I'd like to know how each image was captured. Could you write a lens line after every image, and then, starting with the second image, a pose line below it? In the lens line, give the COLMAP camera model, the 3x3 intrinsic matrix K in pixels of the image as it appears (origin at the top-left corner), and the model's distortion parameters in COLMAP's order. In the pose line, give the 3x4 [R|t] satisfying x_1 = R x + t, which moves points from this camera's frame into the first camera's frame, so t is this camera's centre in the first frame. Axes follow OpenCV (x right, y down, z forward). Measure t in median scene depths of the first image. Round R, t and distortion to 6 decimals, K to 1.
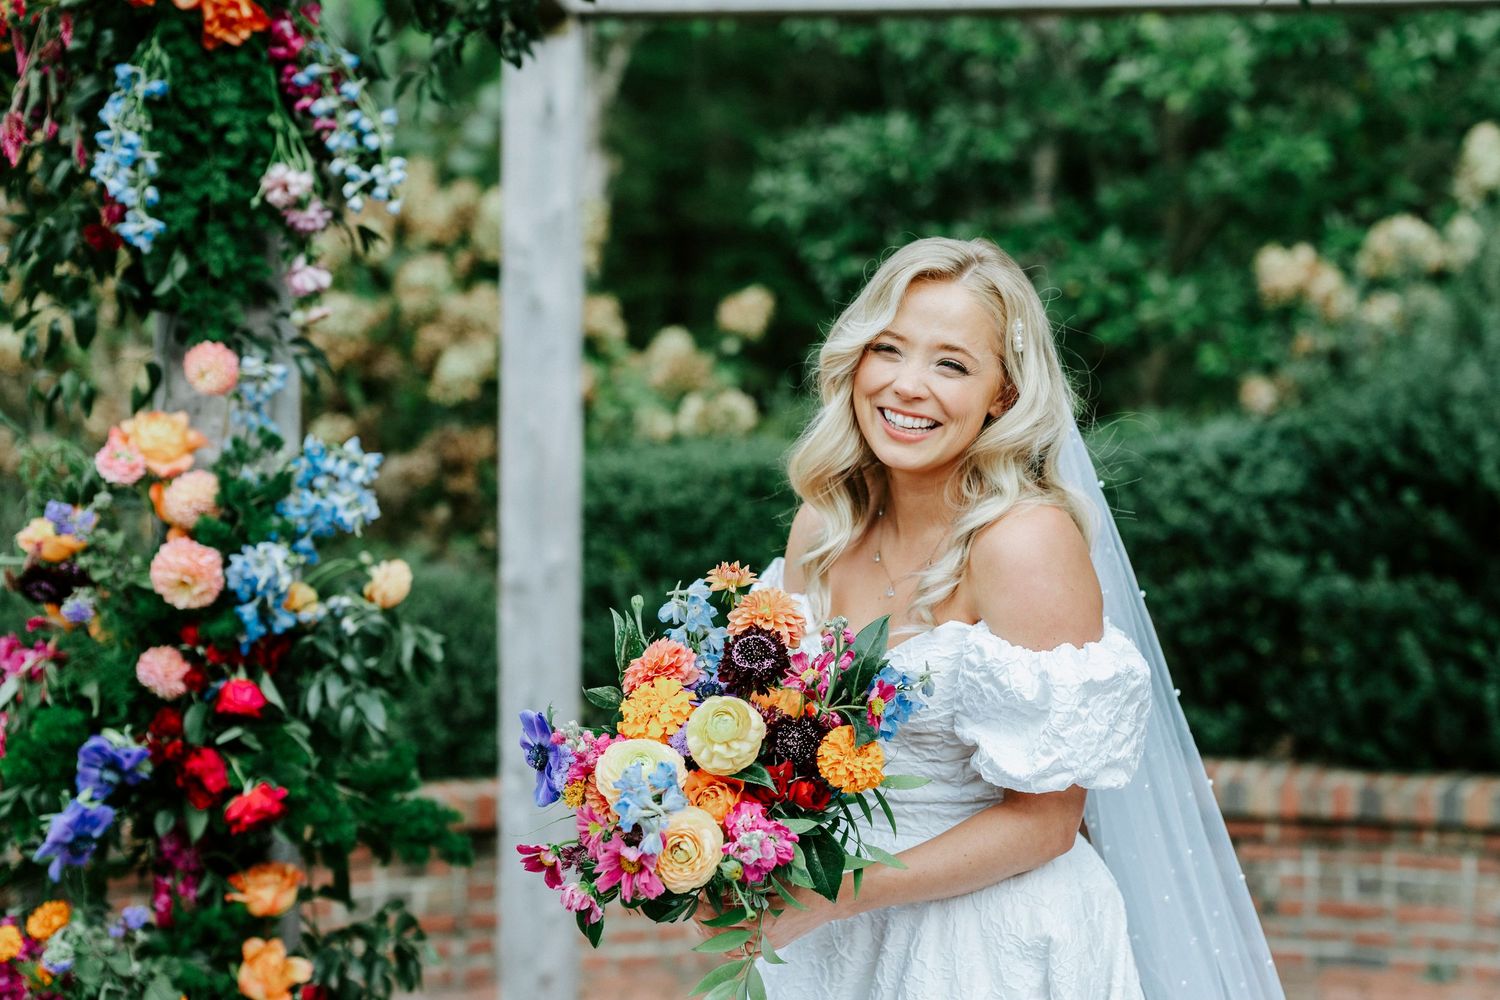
lens RADIAL K [[2634.3, 0, 750.0], [0, 2634.3, 500.0], [0, 0, 1]] dist [-0.036536, -0.039803]
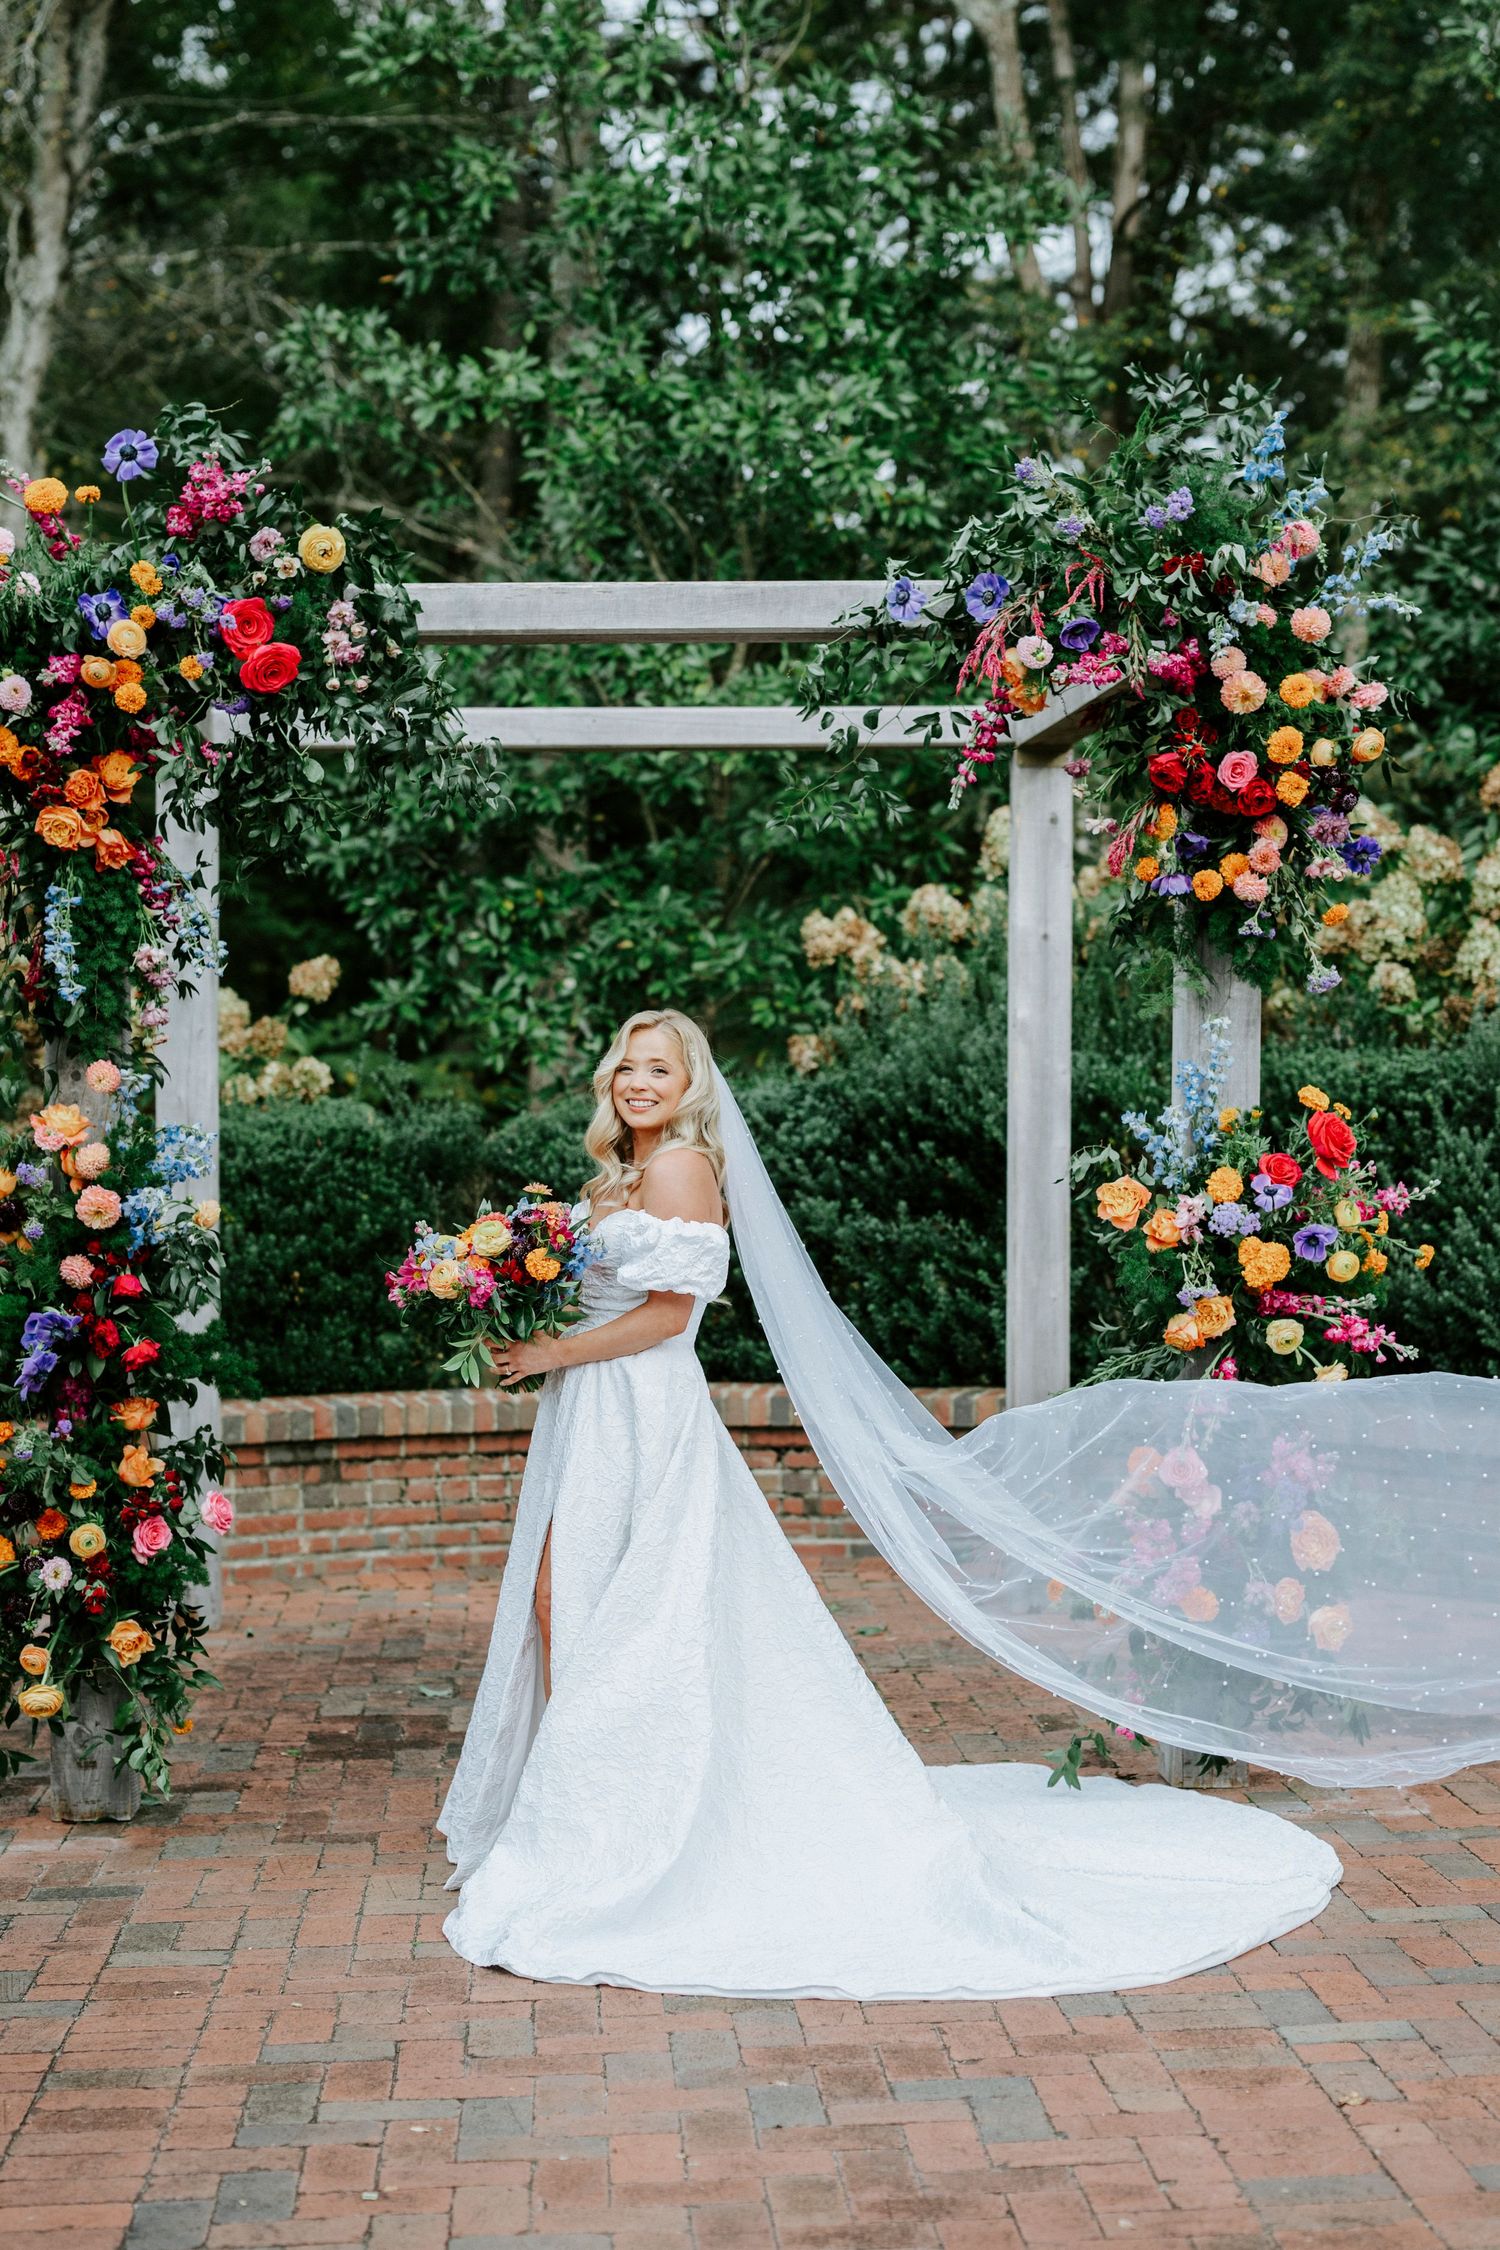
lens RADIAL K [[3536.0, 0, 807.6], [0, 3536.0, 1105.7], [0, 0, 1]] dist [-0.015616, -0.012404]
pose [[0.984105, -0.012825, 0.177121, -0.076156], [0.015458, 0.999790, -0.013491, 0.001028], [-0.176911, 0.016015, 0.984097, -0.525132]]
